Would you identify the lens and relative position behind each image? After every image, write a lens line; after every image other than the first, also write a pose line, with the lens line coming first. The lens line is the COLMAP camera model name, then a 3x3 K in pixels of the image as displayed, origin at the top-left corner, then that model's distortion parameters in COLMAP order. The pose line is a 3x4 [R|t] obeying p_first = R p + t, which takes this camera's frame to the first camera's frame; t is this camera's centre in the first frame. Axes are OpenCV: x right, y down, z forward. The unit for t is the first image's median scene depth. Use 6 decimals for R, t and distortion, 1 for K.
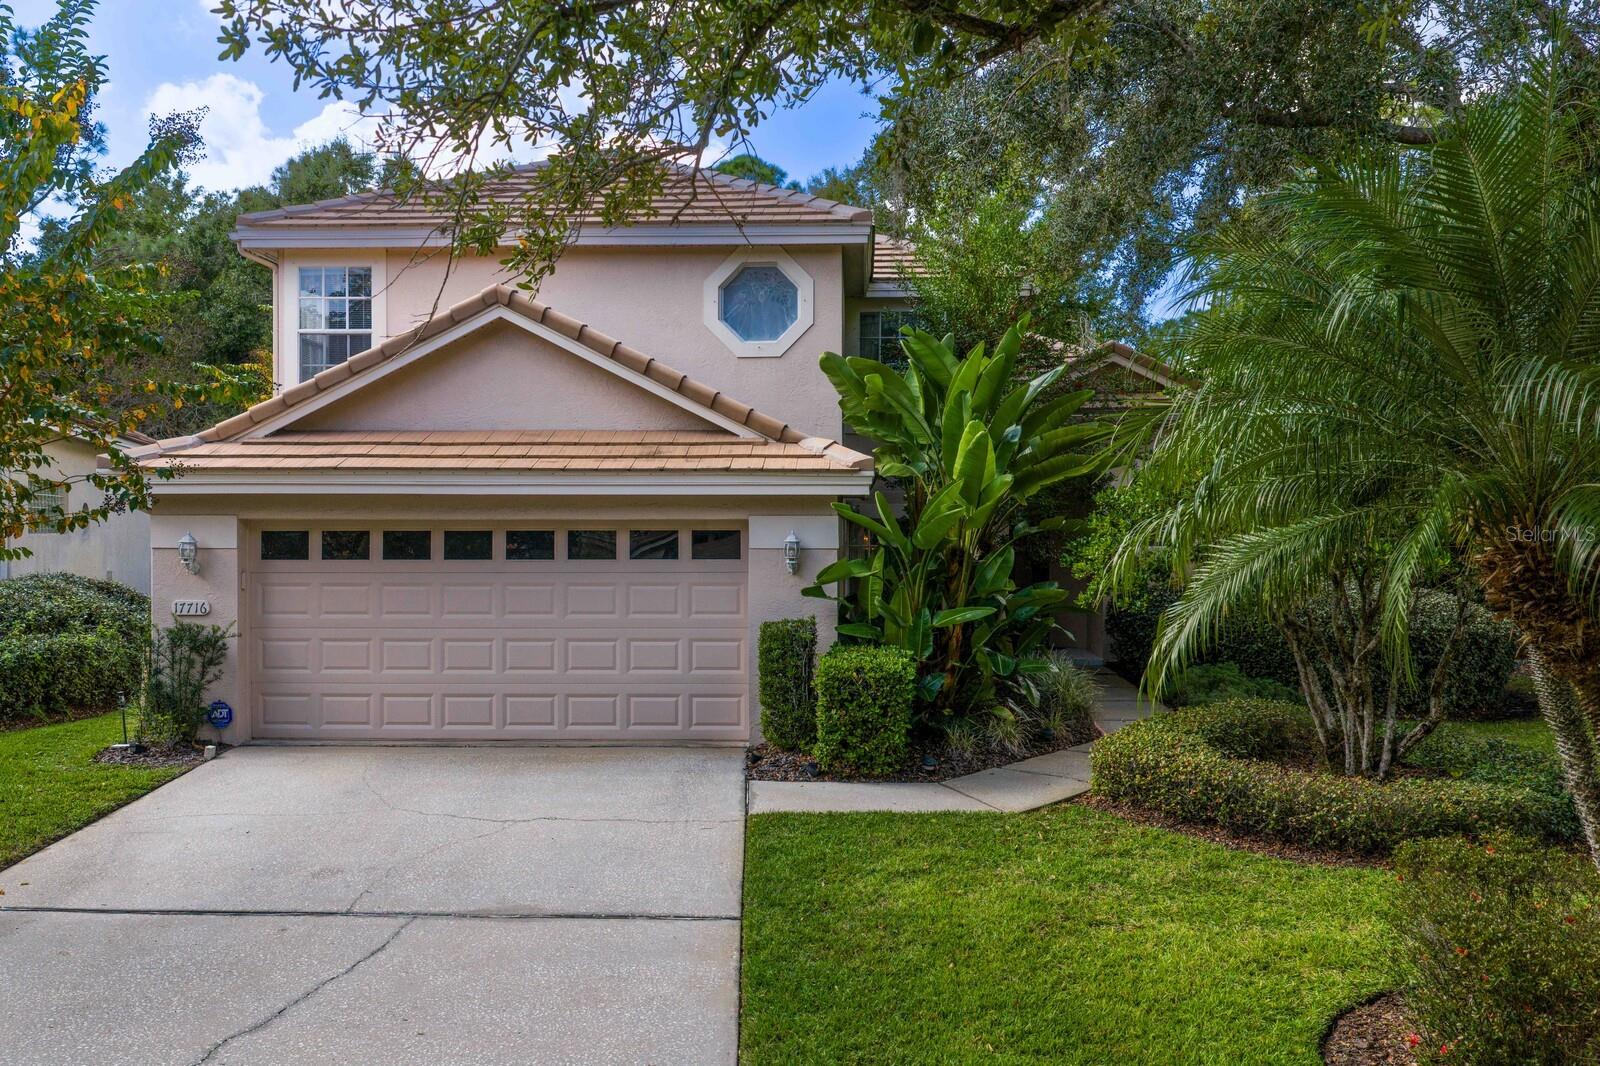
lens RADIAL K [[1286.8, 0, 796.8], [0, 1286.8, 539.7], [0, 0, 1]] dist [0.011558, -0.034354]
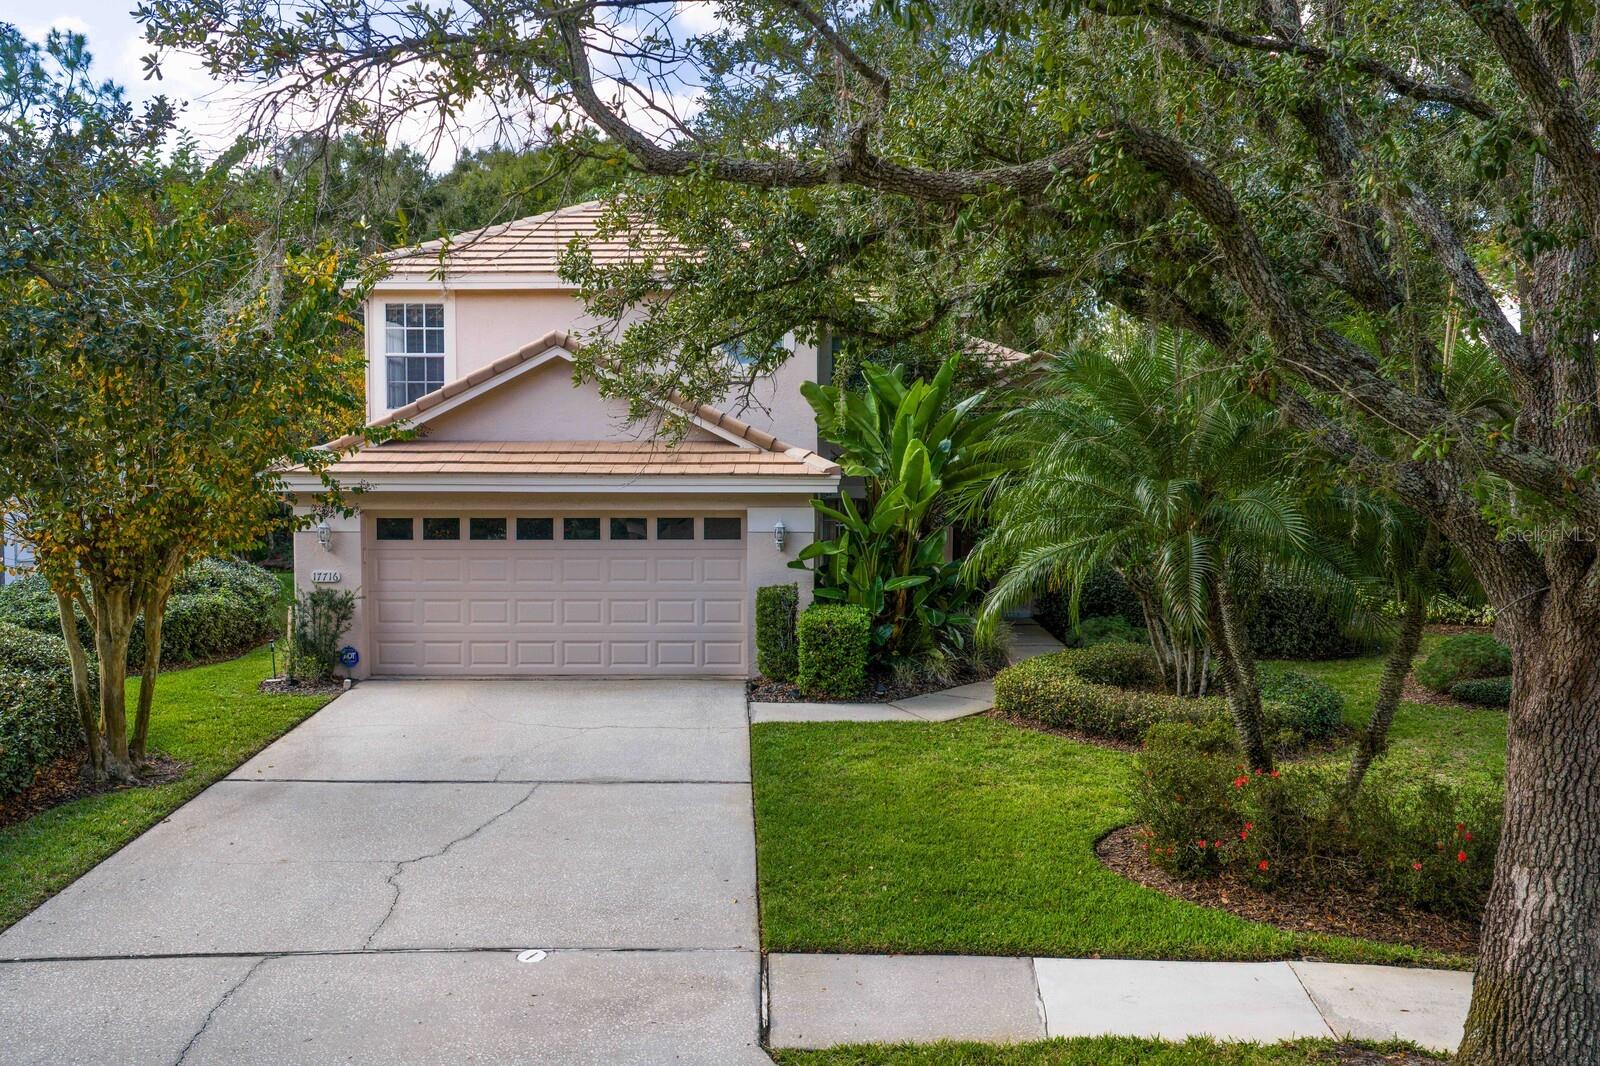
lens RADIAL K [[1286.8, 0, 796.8], [0, 1286.8, 539.7], [0, 0, 1]] dist [0.011558, -0.034354]
pose [[0.999827, -0.000998, 0.018583, -0.011563], [0.000288, 0.999271, 0.038182, -0.038136], [-0.018607, -0.038170, 0.999098, -0.356478]]
